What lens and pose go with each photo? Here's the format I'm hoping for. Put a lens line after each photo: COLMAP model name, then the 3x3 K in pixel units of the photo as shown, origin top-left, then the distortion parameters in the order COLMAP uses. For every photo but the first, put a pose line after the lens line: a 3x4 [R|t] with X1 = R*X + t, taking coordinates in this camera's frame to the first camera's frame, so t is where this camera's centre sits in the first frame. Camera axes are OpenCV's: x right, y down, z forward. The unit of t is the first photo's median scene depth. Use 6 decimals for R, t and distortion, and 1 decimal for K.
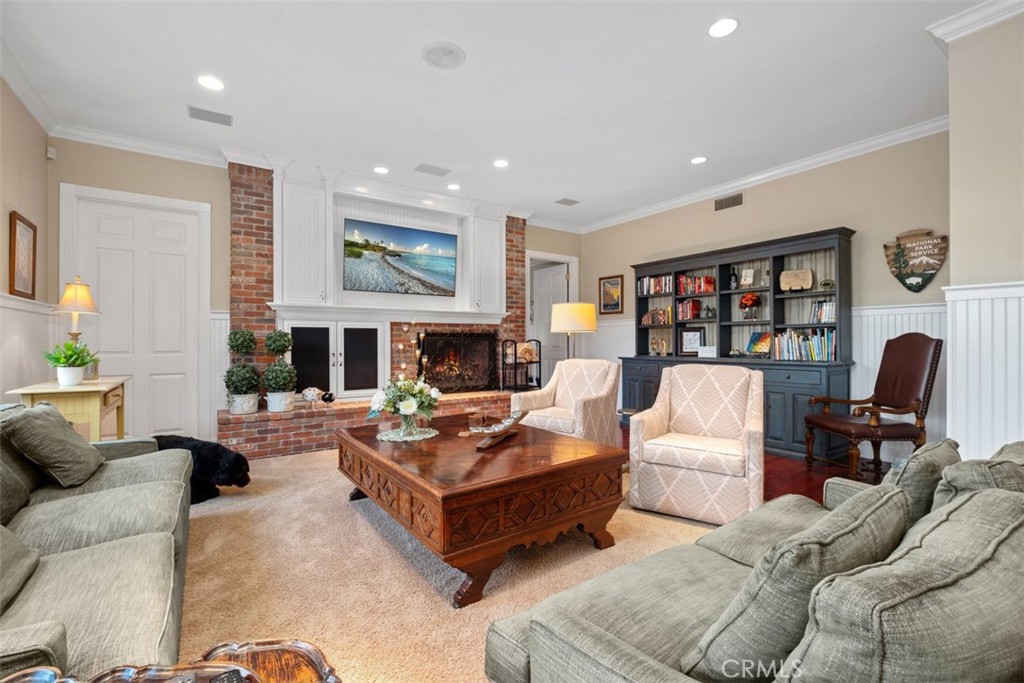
lens RADIAL K [[447.5, 0, 510.9], [0, 447.5, 342.5], [0, 0, 1]] dist [0.000921, -0.004765]
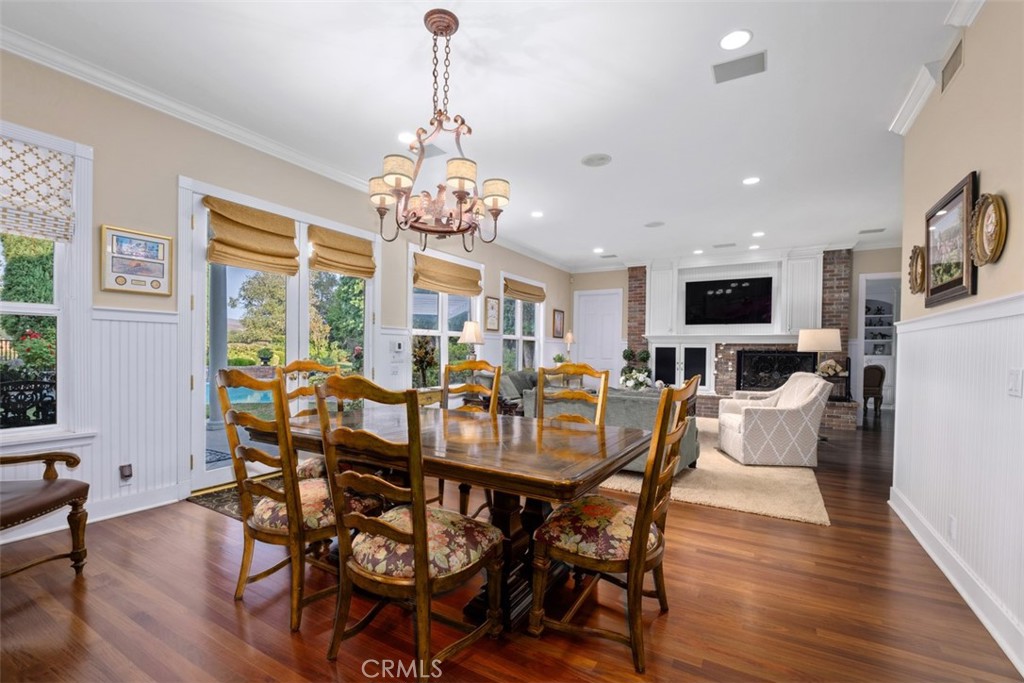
lens RADIAL K [[447.5, 0, 511.3], [0, 447.5, 358.8], [0, 0, 1]] dist [0.000921, -0.004765]
pose [[0.424798, 0.024162, -0.904966, 0.887523], [-0.013136, 0.999703, 0.020525, -0.016540], [0.905193, 0.003169, 0.424989, -0.309154]]
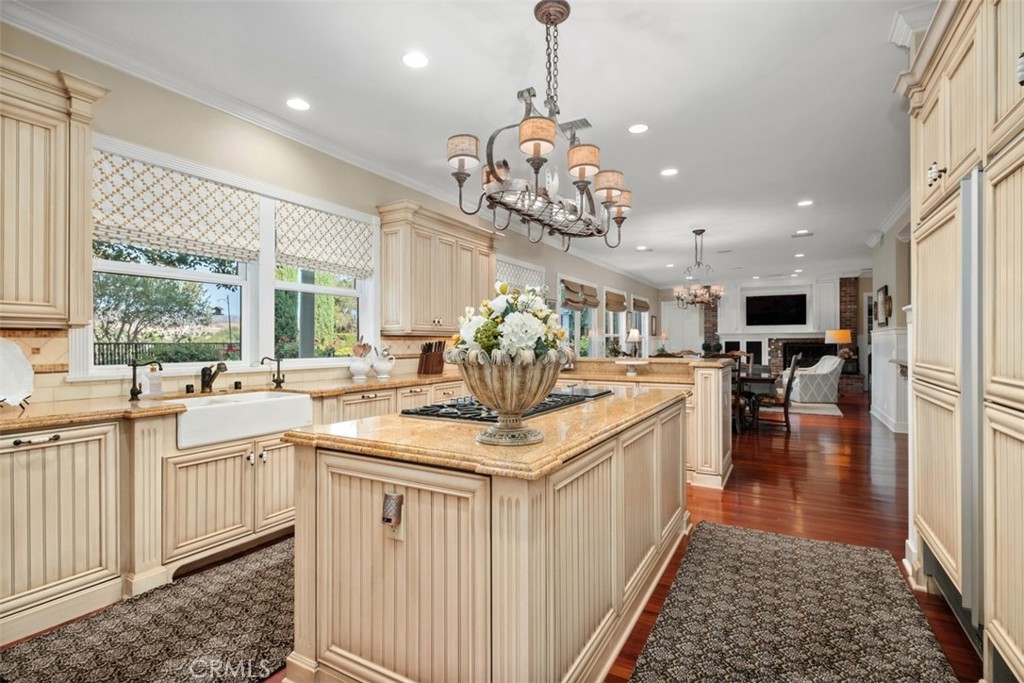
lens RADIAL K [[465.9, 0, 508.7], [0, 465.9, 344.9], [0, 0, 1]] dist [-0.002524, -0.005309]
pose [[0.407573, 0.001364, -0.913172, 1.457355], [0.002711, 0.999993, 0.002703, -0.023914], [0.913169, -0.003577, 0.407566, -1.258822]]
